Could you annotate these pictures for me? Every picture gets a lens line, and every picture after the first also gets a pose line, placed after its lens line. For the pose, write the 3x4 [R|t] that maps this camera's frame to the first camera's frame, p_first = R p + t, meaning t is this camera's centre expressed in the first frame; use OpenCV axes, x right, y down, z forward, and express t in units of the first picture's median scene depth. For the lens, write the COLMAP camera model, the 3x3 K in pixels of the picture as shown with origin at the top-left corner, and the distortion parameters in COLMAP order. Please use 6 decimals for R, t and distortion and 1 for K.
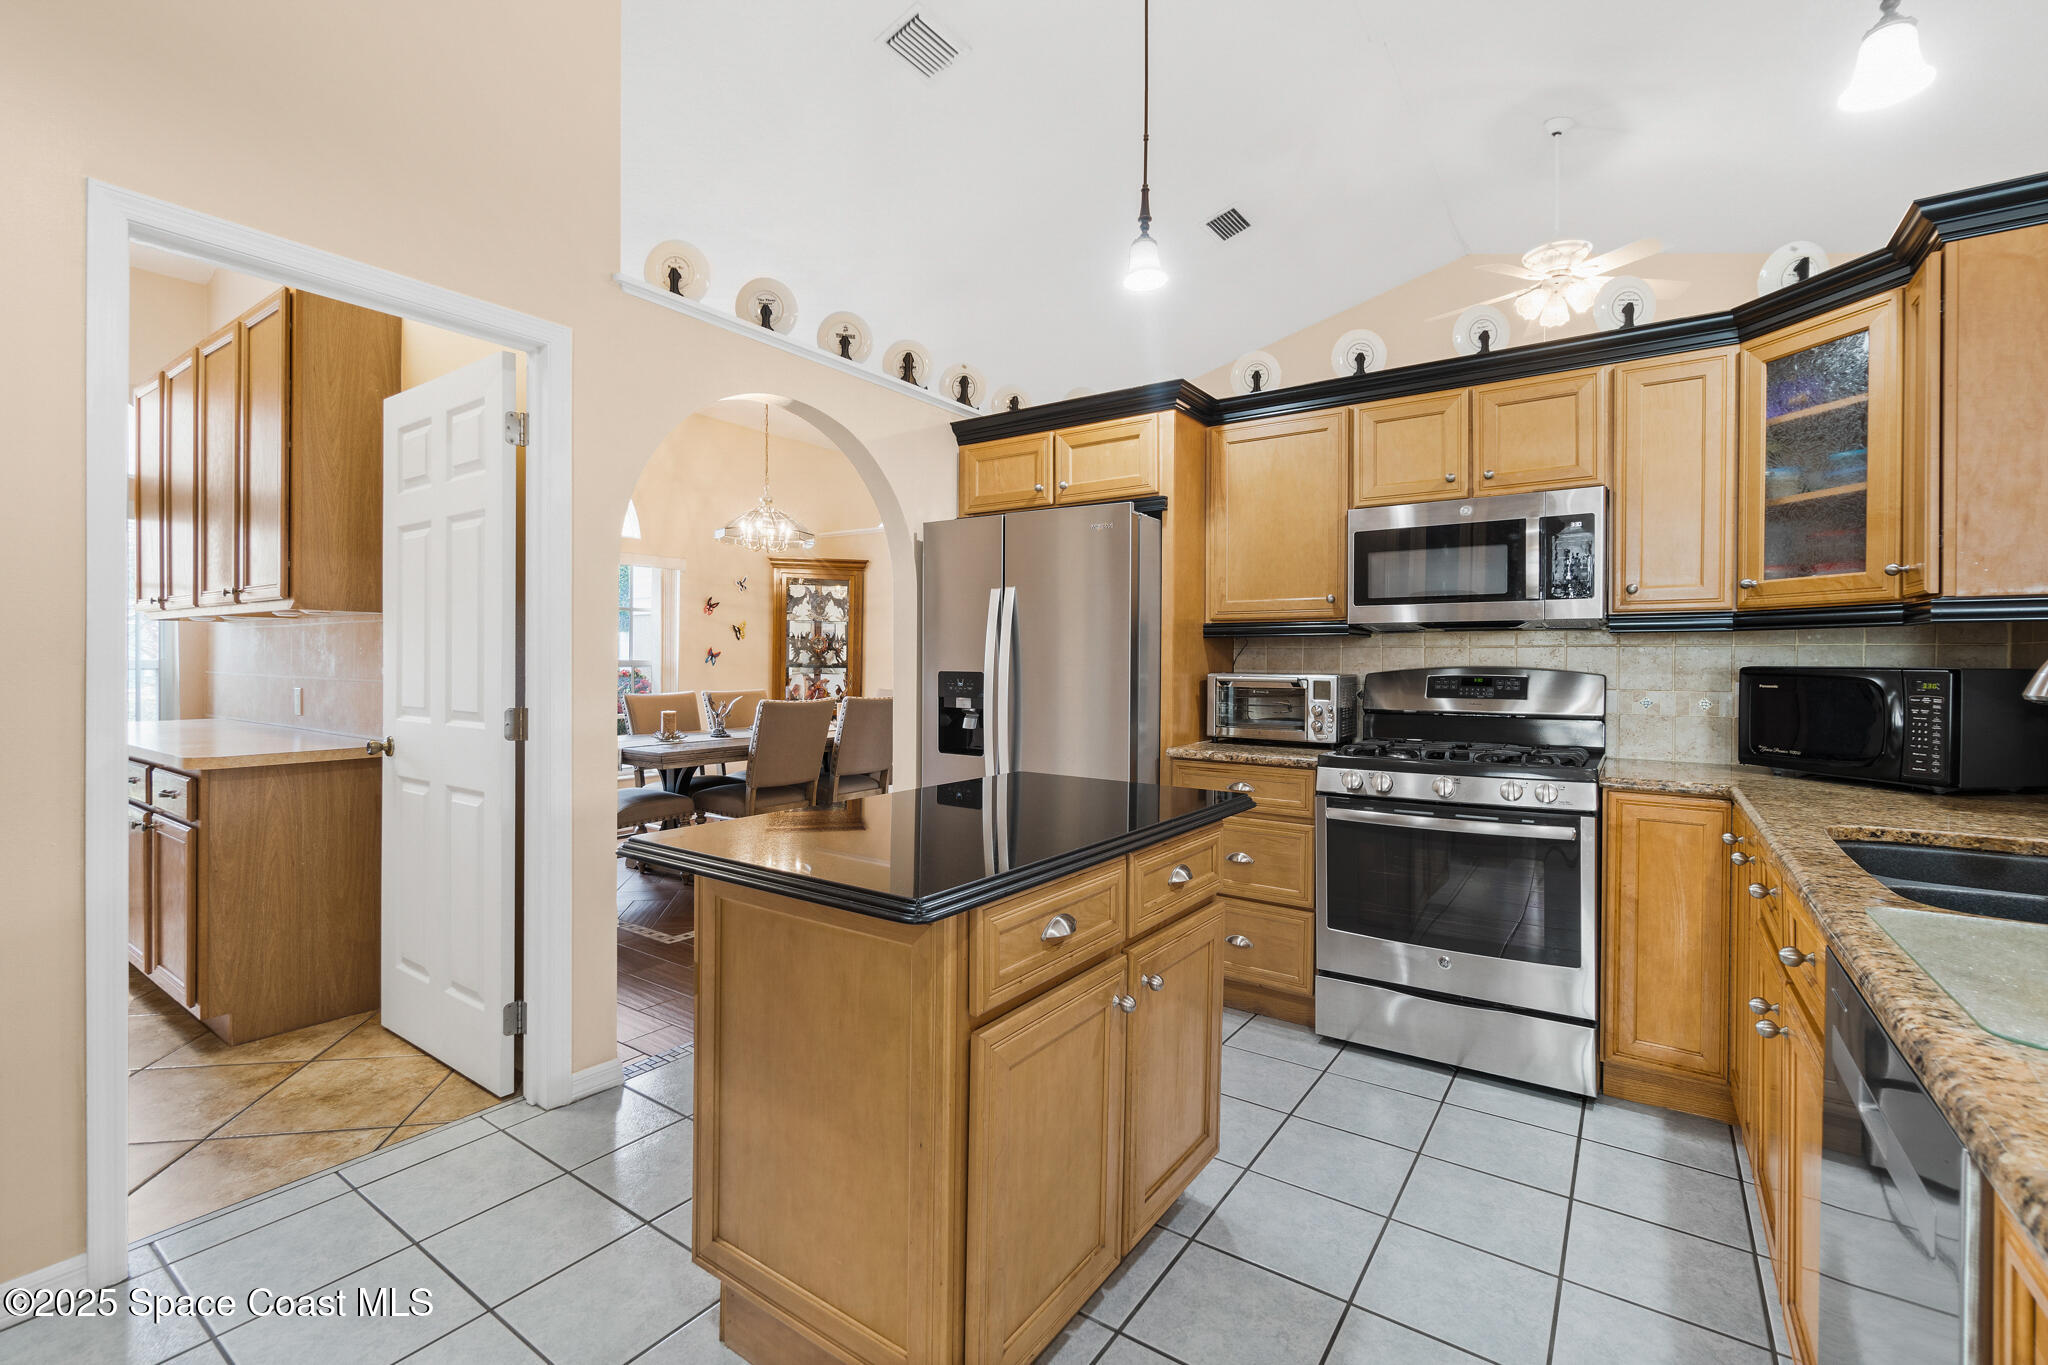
lens RADIAL K [[896.7, 0, 1010.6], [0, 896.7, 672.3], [0, 0, 1]] dist [-0.001962, 0.003105]
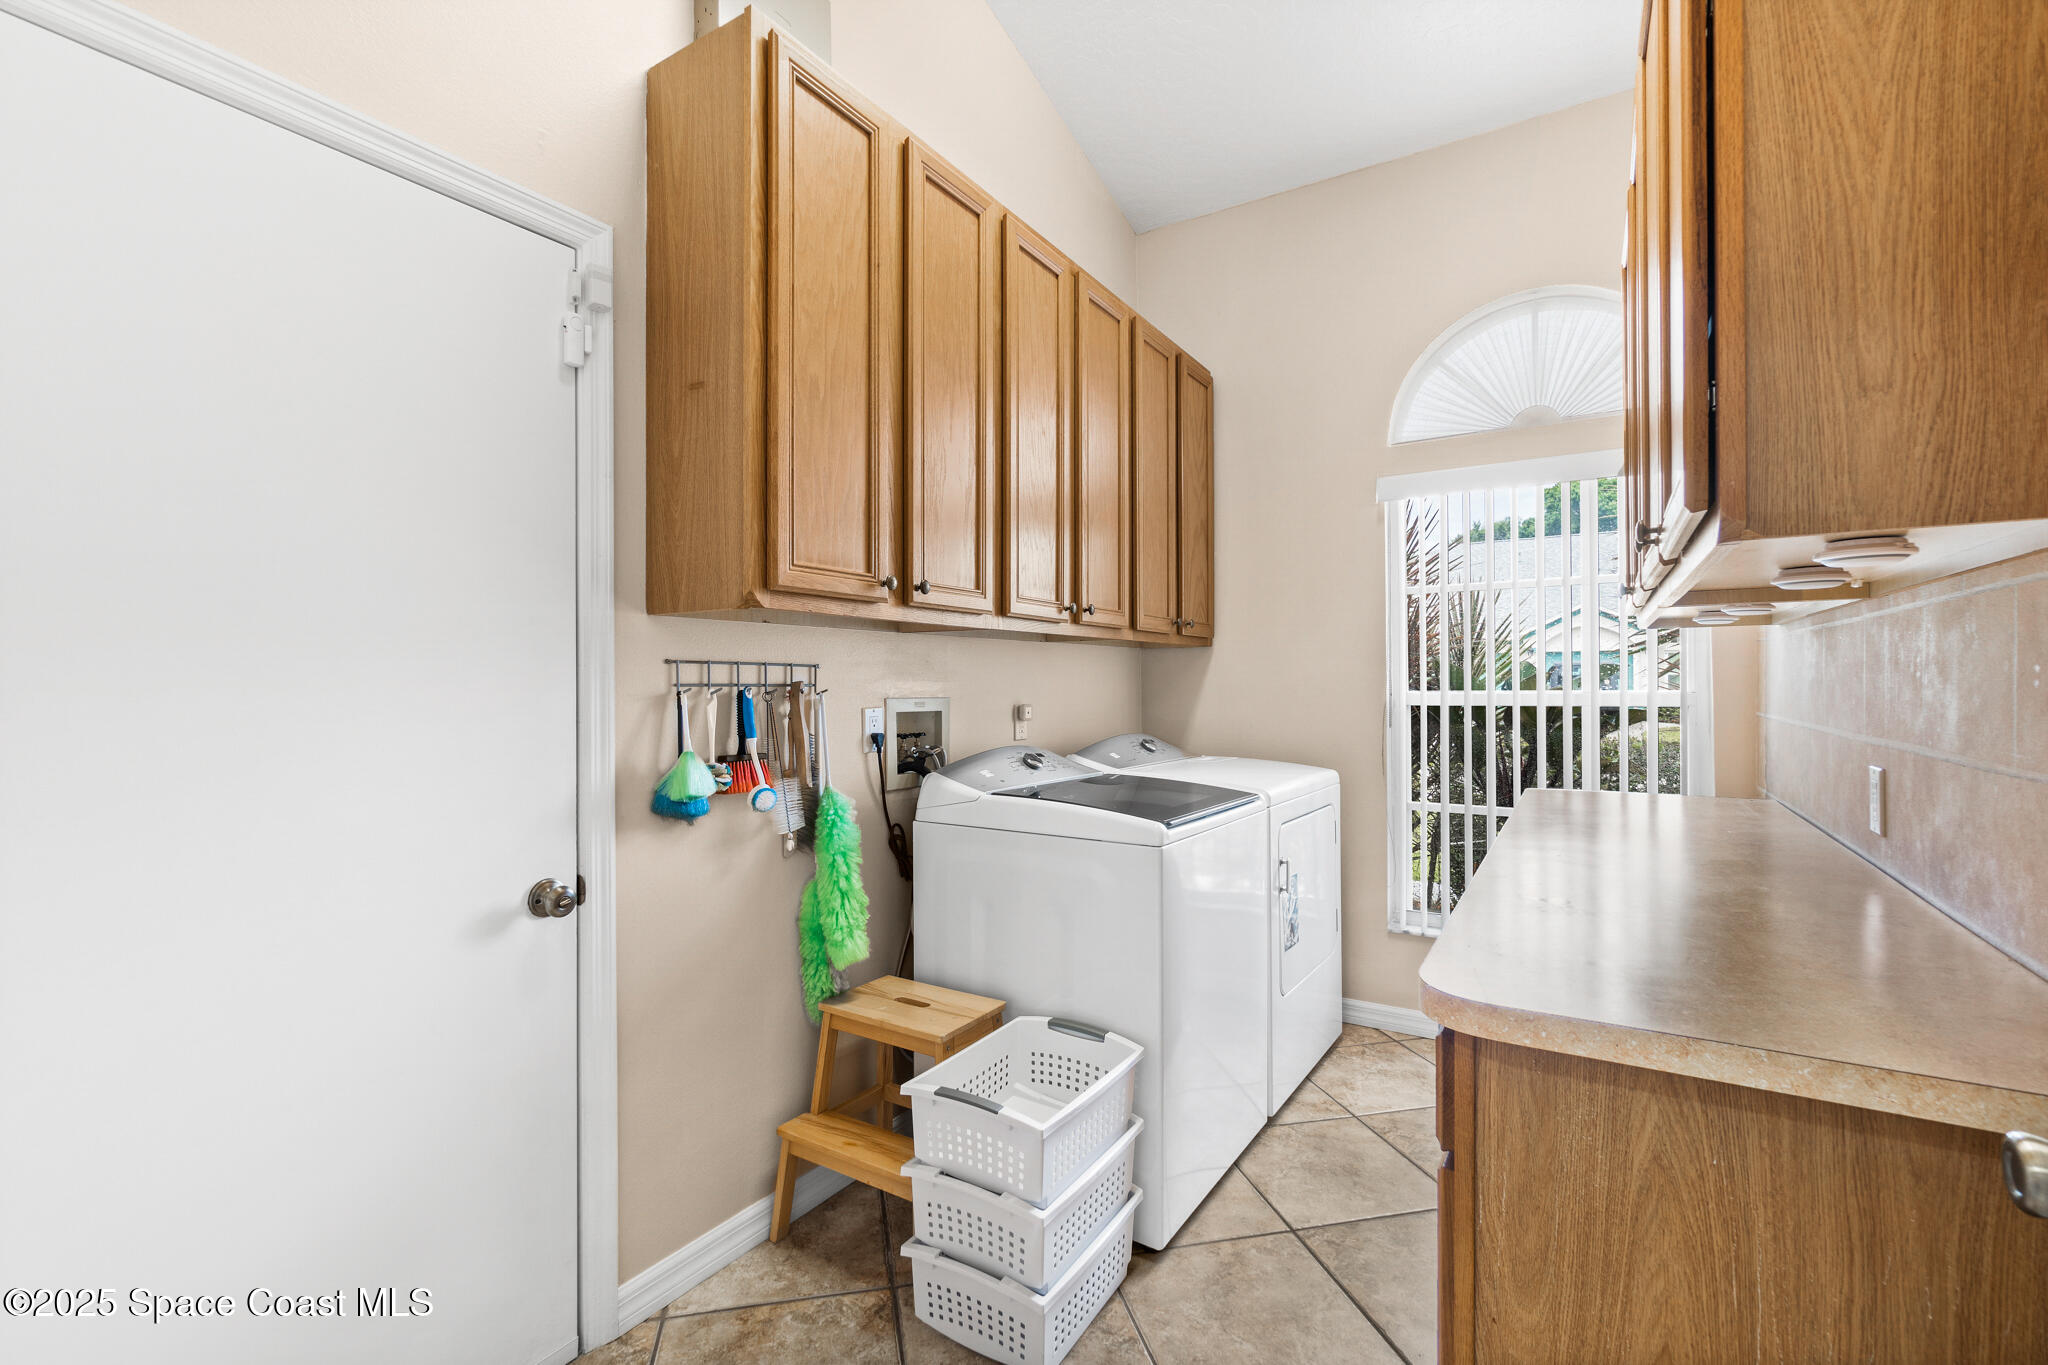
lens RADIAL K [[896.7, 0, 1024.9], [0, 896.7, 680.9], [0, 0, 1]] dist [-0.001962, 0.003105]
pose [[0.043105, -0.015124, -0.998956, -0.446873], [-0.007427, 0.999853, -0.015458, -0.014587], [0.999043, 0.008086, 0.042986, 0.658803]]
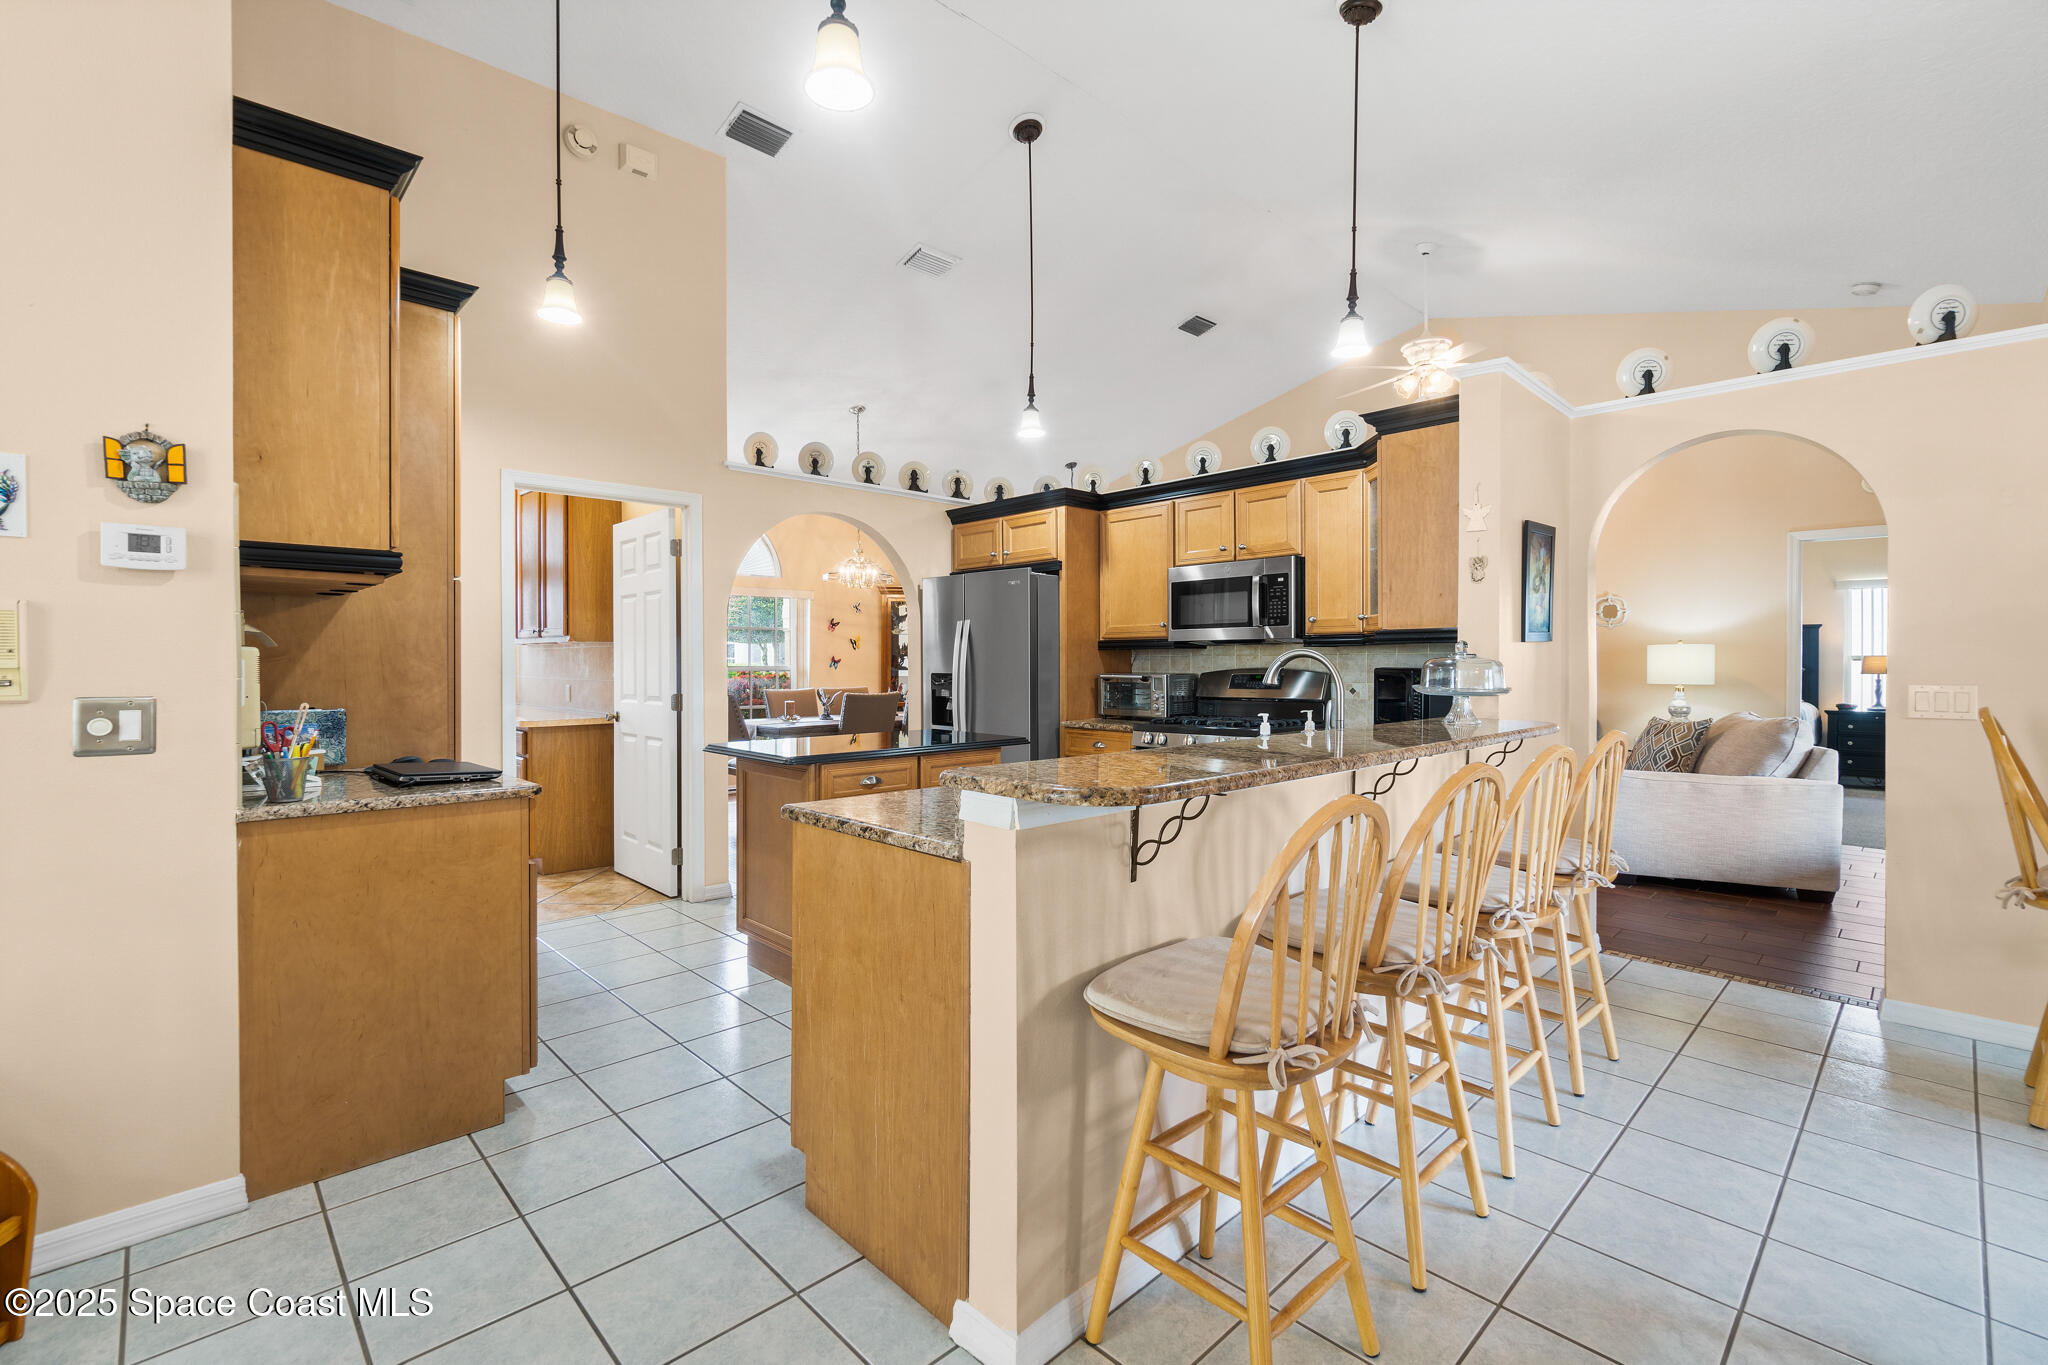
lens RADIAL K [[896.7, 0, 1022.3], [0, 896.7, 672.0], [0, 0, 1]] dist [-0.001962, 0.003105]
pose [[0.983063, -0.007049, -0.183133, 0.429194], [0.007074, 0.999975, -0.000514, -0.000753], [0.183132, -0.000790, 0.983088, -0.610177]]
